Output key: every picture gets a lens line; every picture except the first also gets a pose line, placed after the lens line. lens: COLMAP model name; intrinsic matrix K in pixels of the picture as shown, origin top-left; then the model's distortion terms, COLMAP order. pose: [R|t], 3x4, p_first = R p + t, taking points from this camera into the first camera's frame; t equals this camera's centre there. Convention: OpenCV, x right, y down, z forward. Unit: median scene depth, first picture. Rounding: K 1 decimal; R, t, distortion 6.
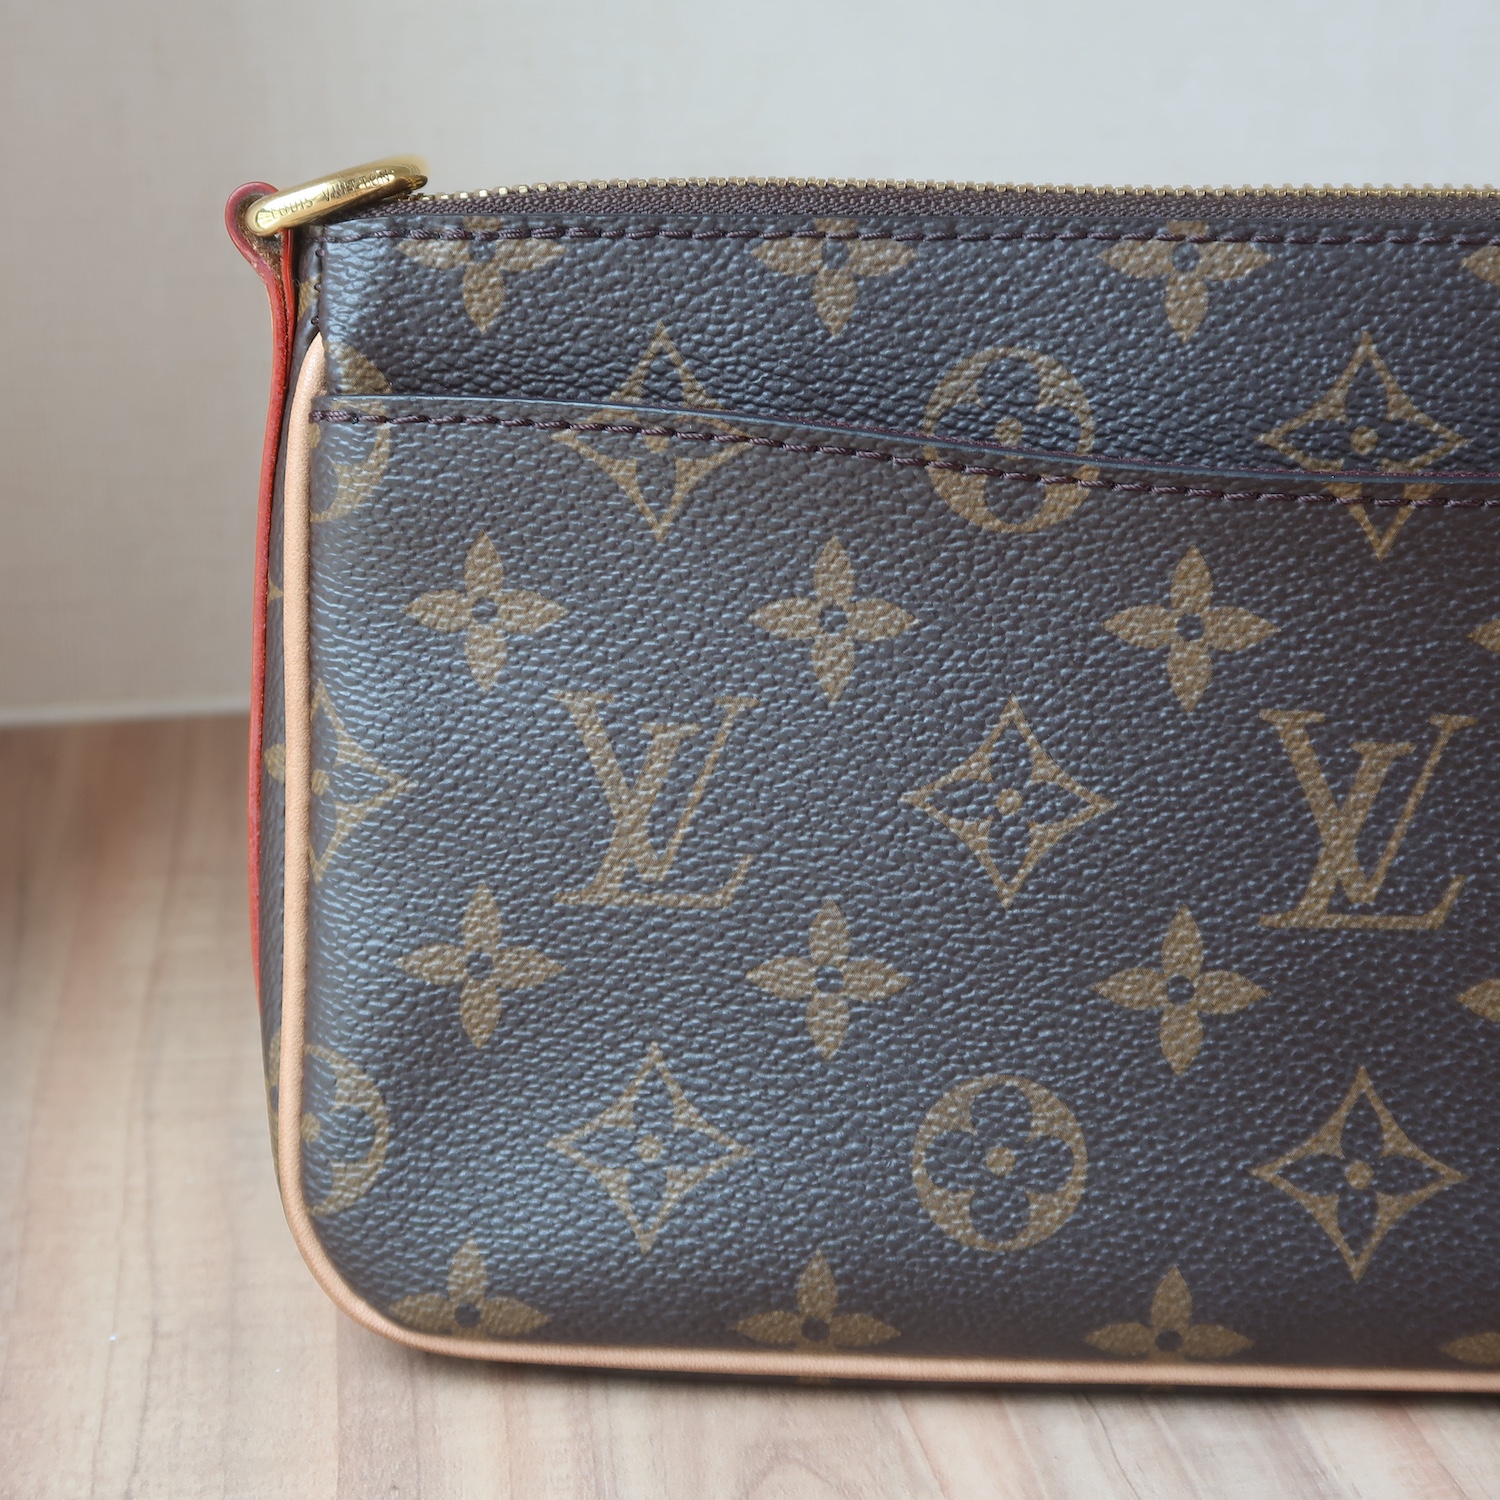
lens RADIAL K [[3089.1, 0, 797.5], [0, 3089.1, 732.5], [0, 0, 1]] dist [-0.015558, 0.000000]
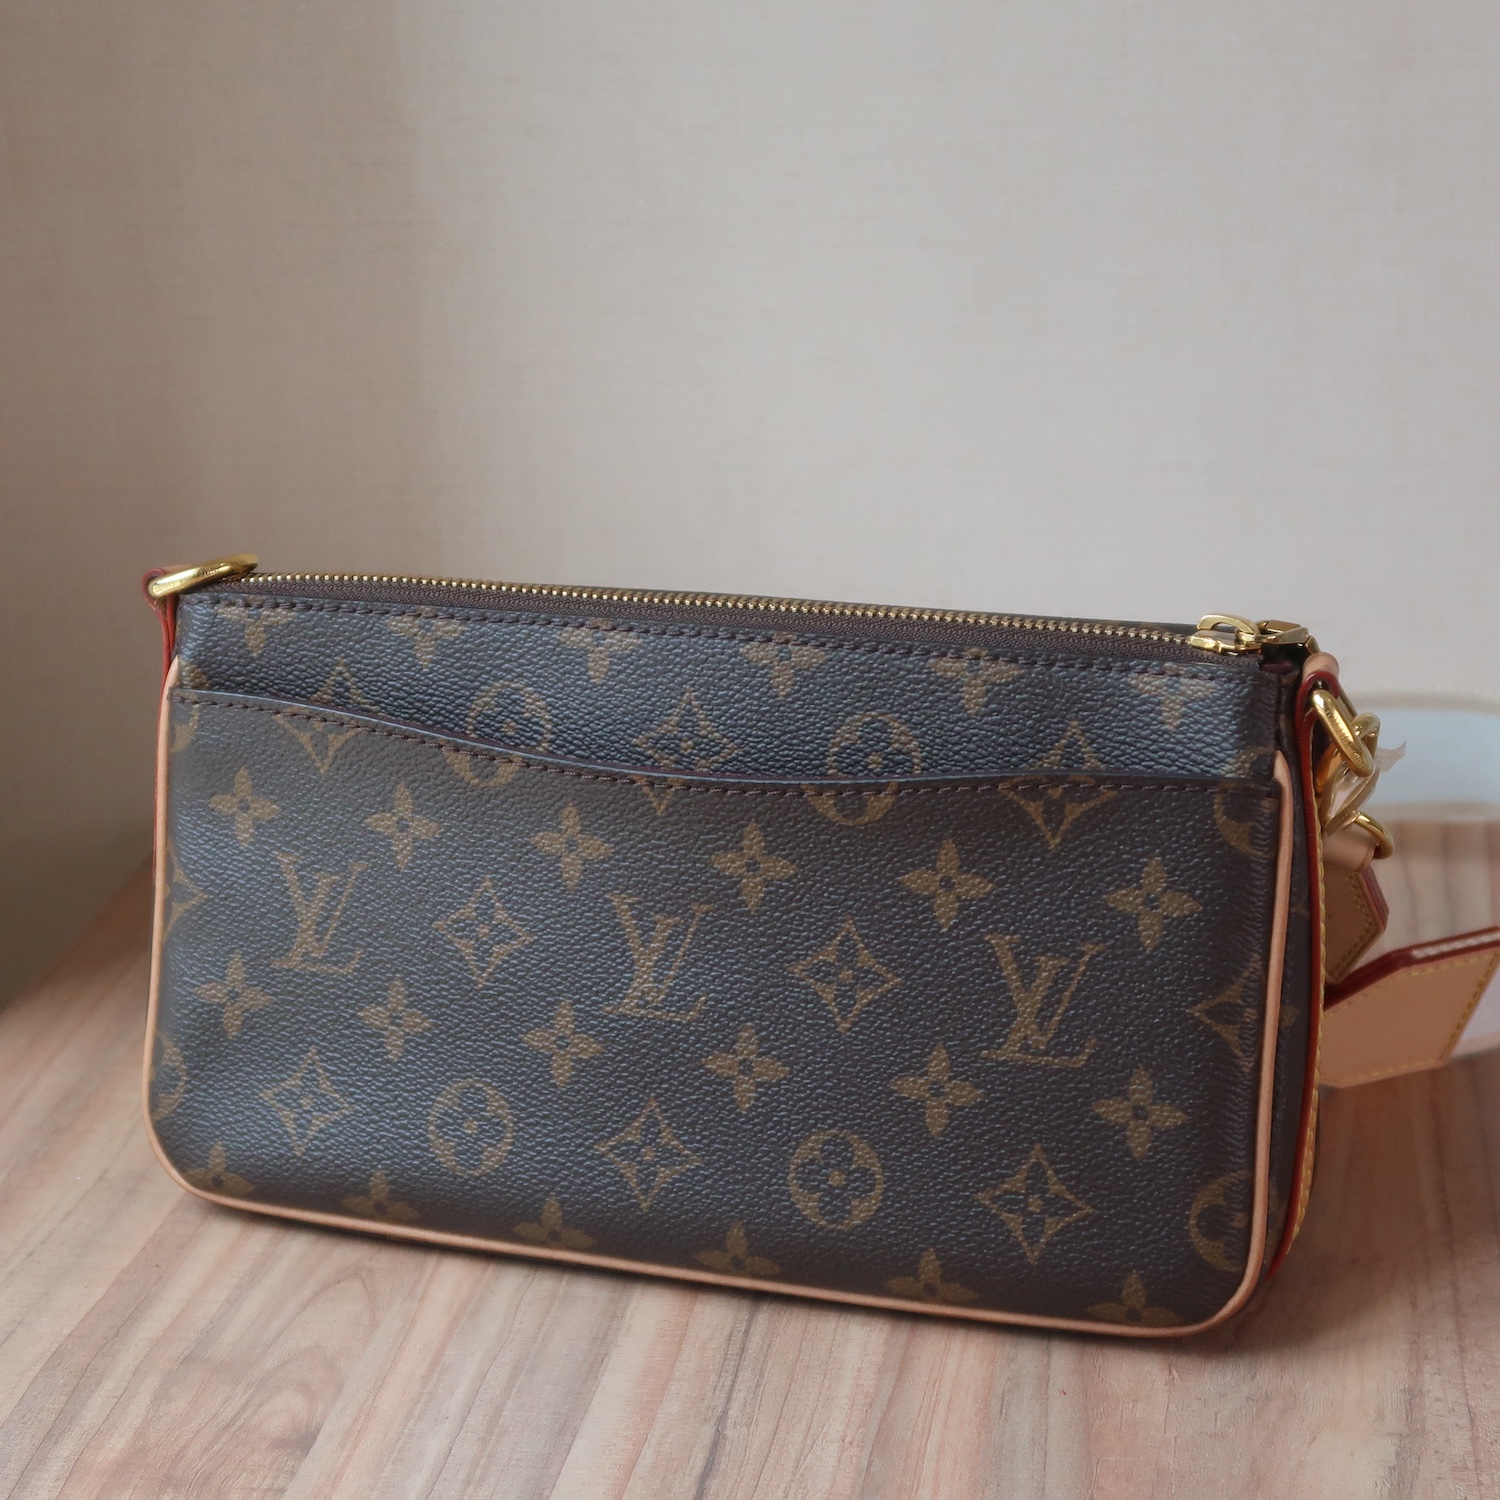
lens RADIAL K [[3089.1, 0, 741.2], [0, 3089.1, 736.4], [0, 0, 1]] dist [-0.015558, 0.000000]
pose [[0.949088, 0.061599, -0.308928, 0.764132], [-0.061111, 0.998067, 0.011265, -0.121954], [0.309025, 0.008187, 0.951019, -0.688634]]
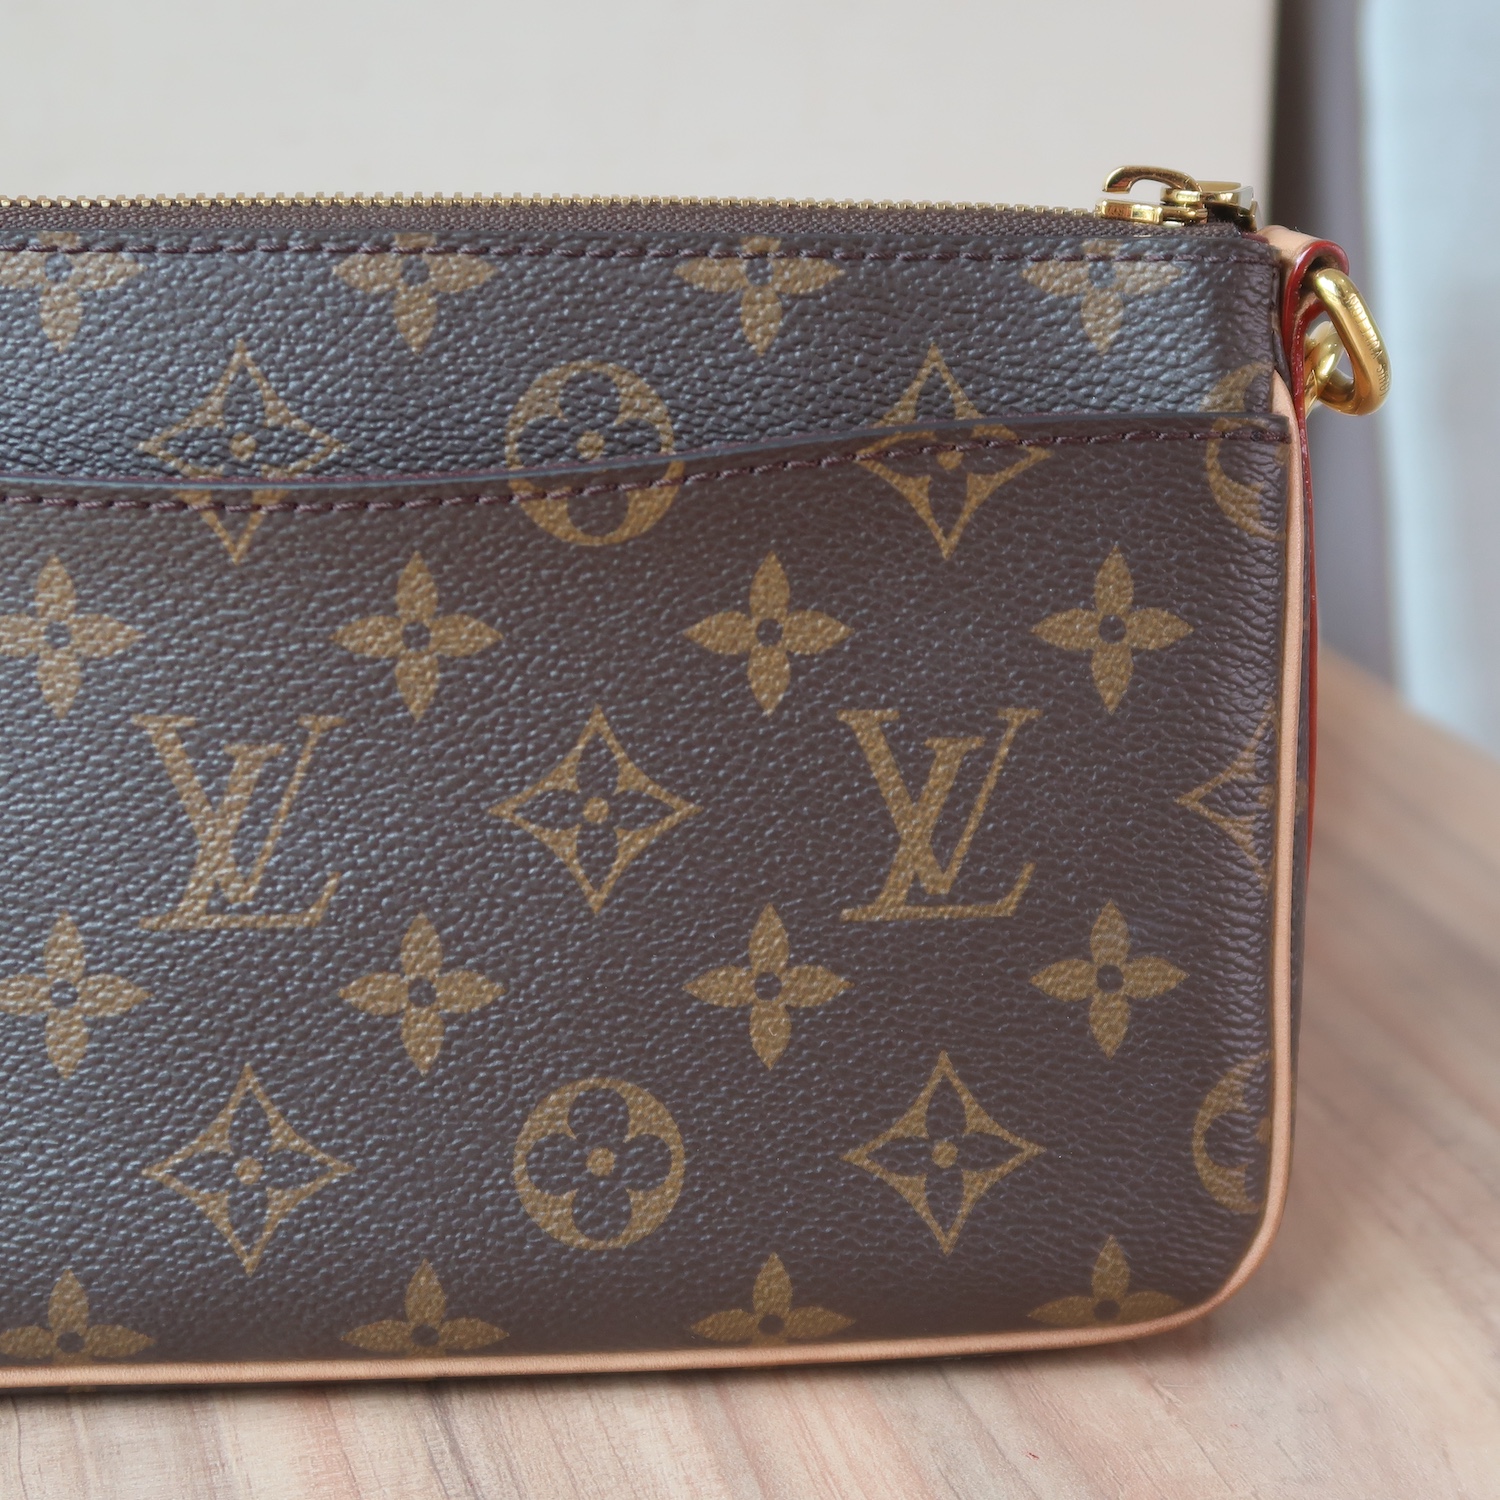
lens RADIAL K [[3089.1, 0, 756.2], [0, 3089.1, 747.9], [0, 0, 1]] dist [-0.015558, 0.000000]
pose [[0.992782, -0.026338, 0.117004, 0.229401], [0.025812, 0.999649, 0.006005, 0.002496], [-0.117121, -0.002942, 0.993113, -0.026888]]
